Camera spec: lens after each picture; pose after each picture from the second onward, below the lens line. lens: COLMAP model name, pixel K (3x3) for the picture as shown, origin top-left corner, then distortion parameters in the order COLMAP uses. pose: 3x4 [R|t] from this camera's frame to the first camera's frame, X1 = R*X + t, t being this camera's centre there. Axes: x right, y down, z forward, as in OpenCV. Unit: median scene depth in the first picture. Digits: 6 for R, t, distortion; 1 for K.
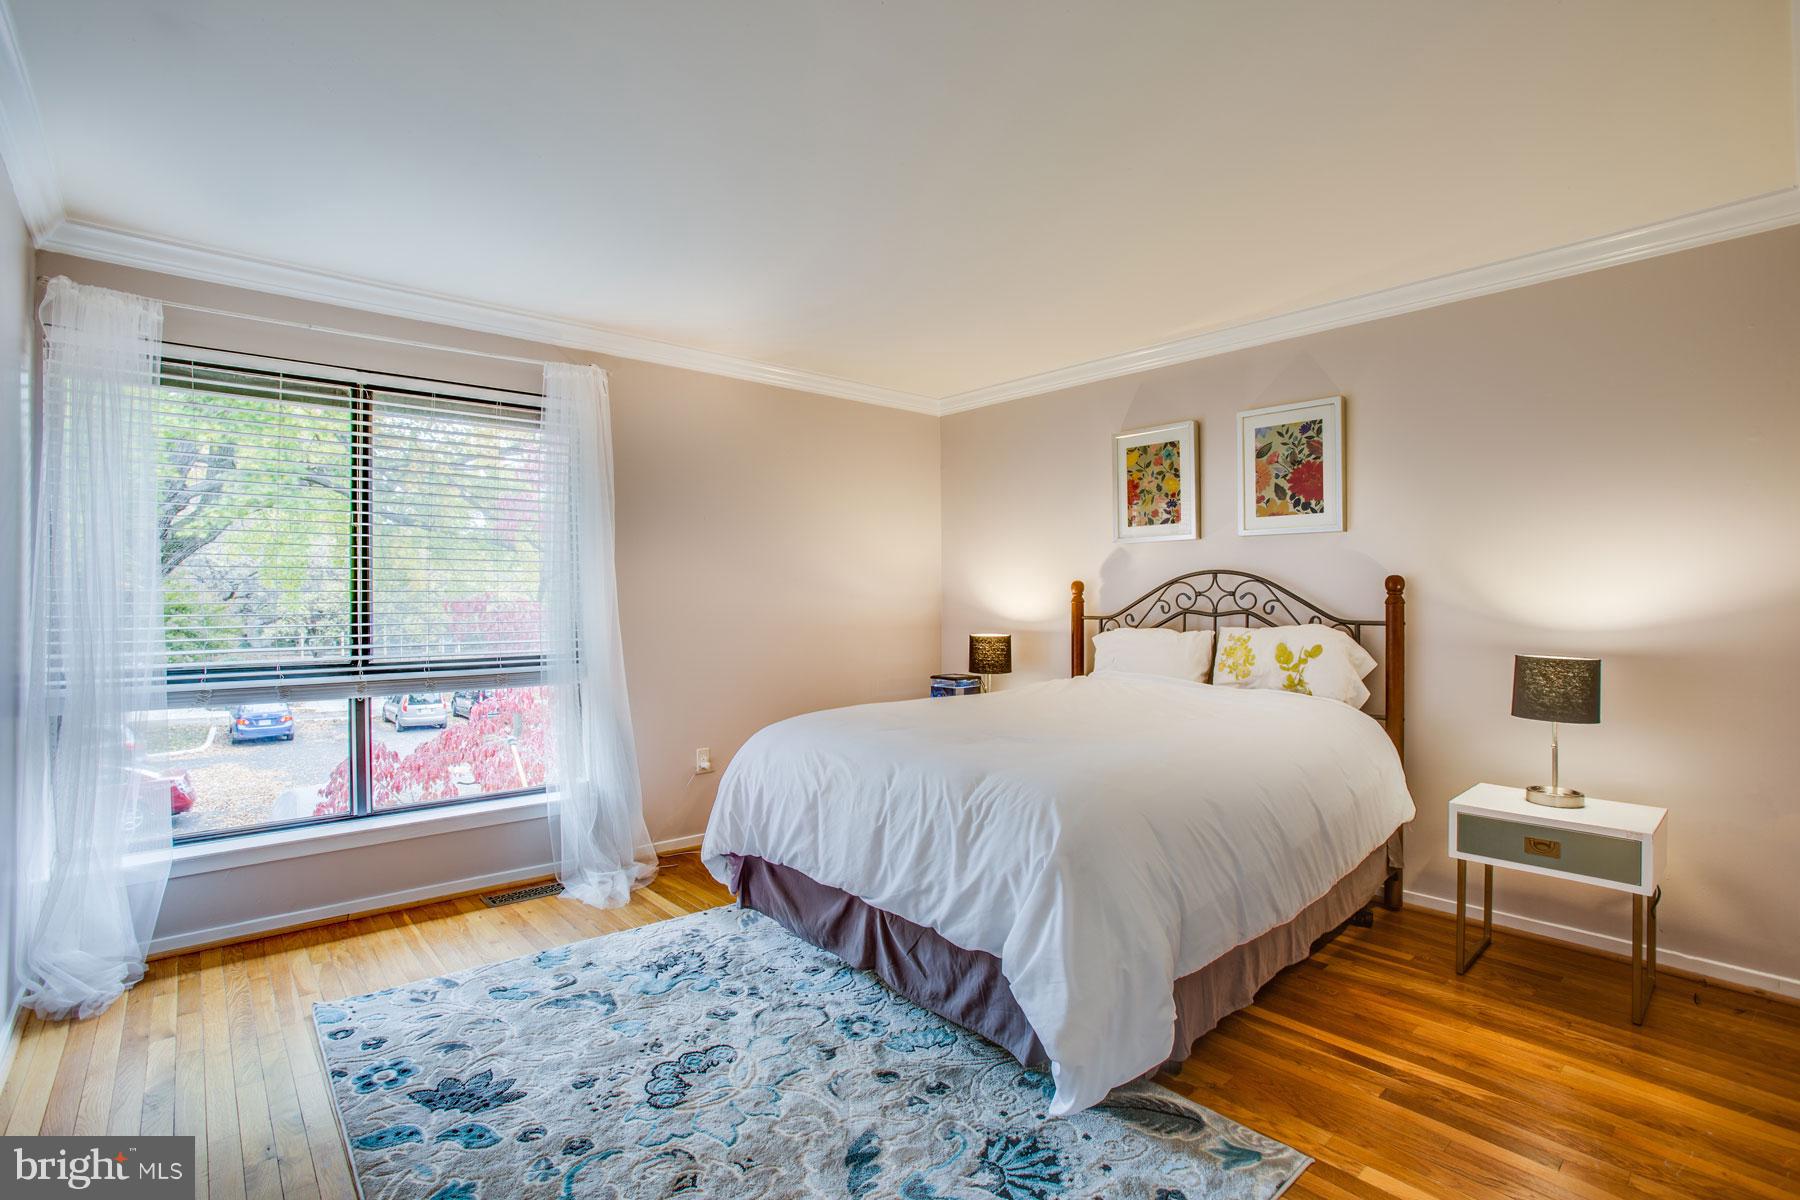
lens RADIAL K [[855.1, 0, 894.8], [0, 855.1, 596.1], [0, 0, 1]] dist [-0.061066, 0.022685]
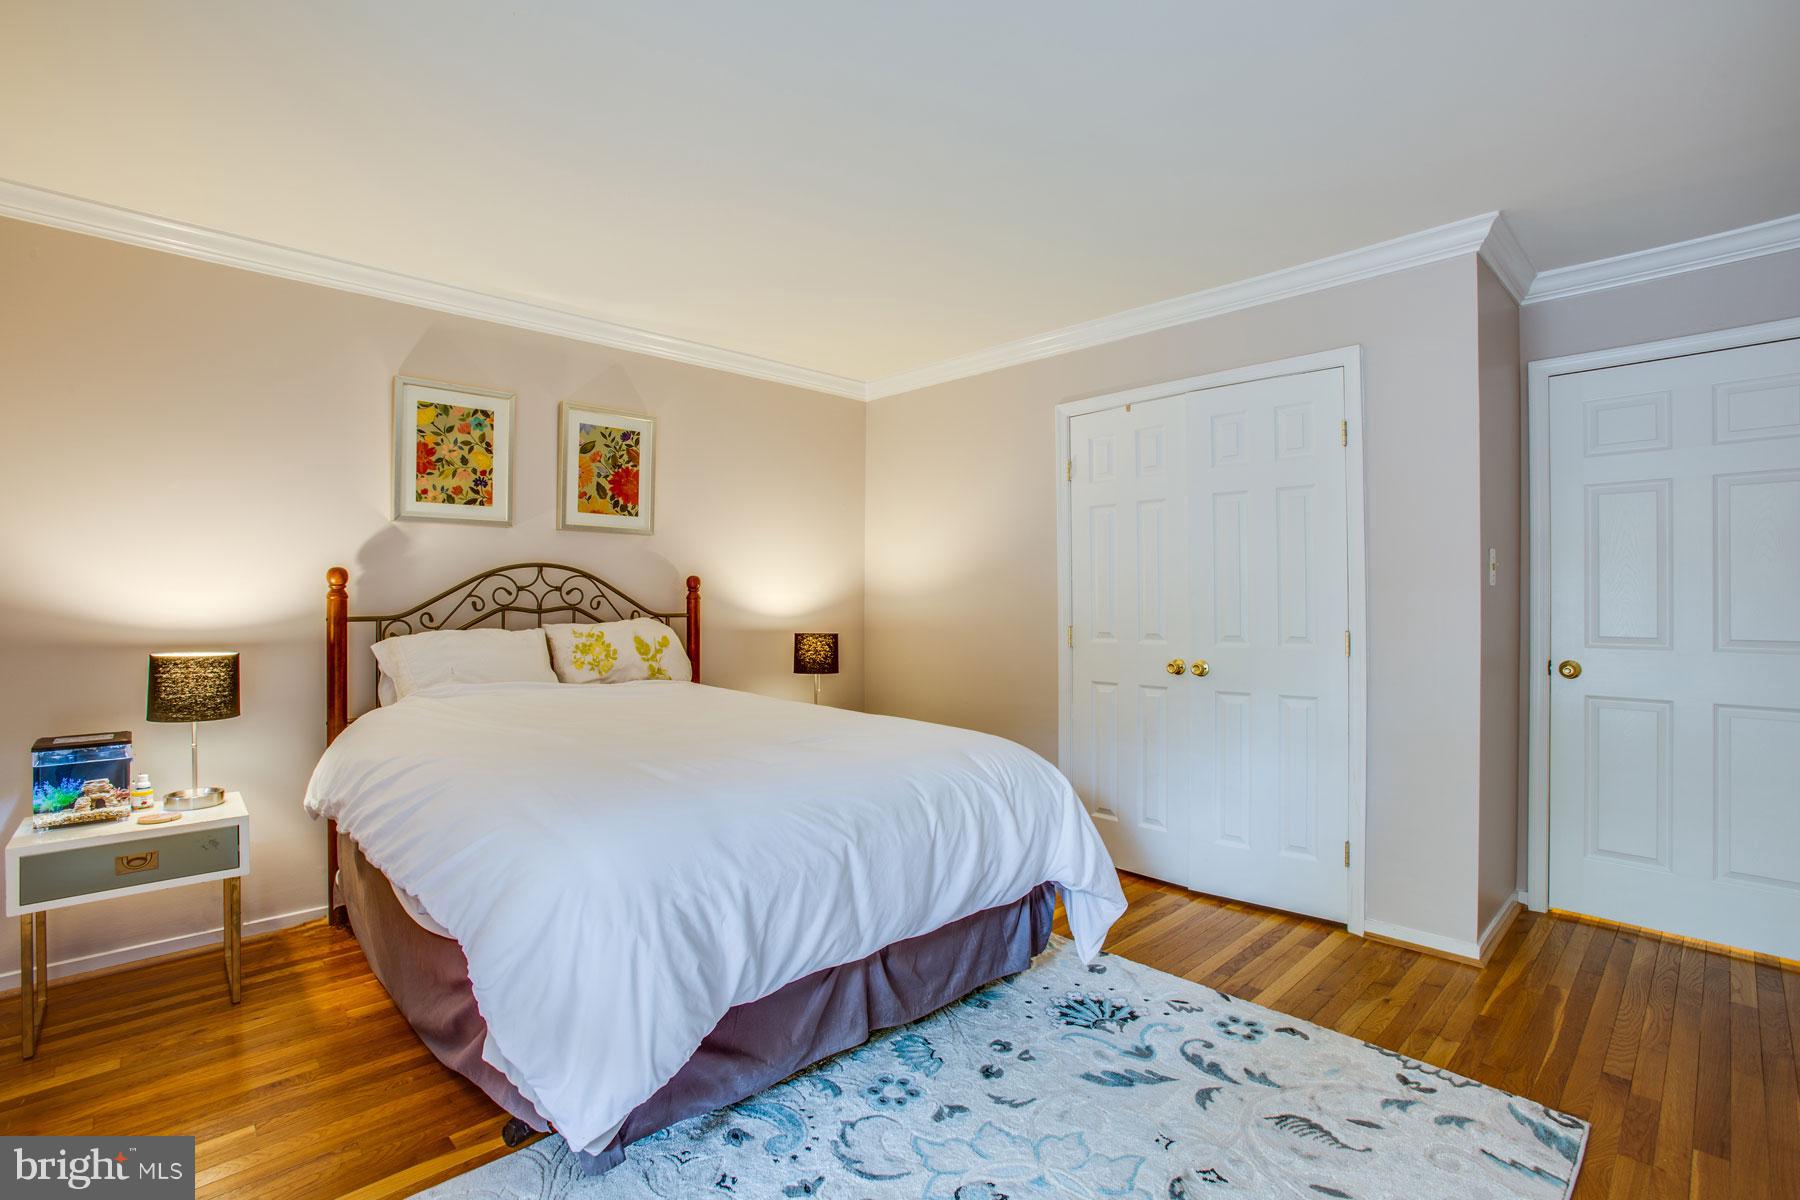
lens RADIAL K [[855.1, 0, 894.8], [0, 855.1, 596.1], [0, 0, 1]] dist [-0.061066, 0.022685]
pose [[-0.049975, 0.001642, 0.998749, -0.567910], [-0.007260, 0.999972, -0.002007, 0.004448], [-0.998724, -0.007352, -0.049962, 0.657794]]
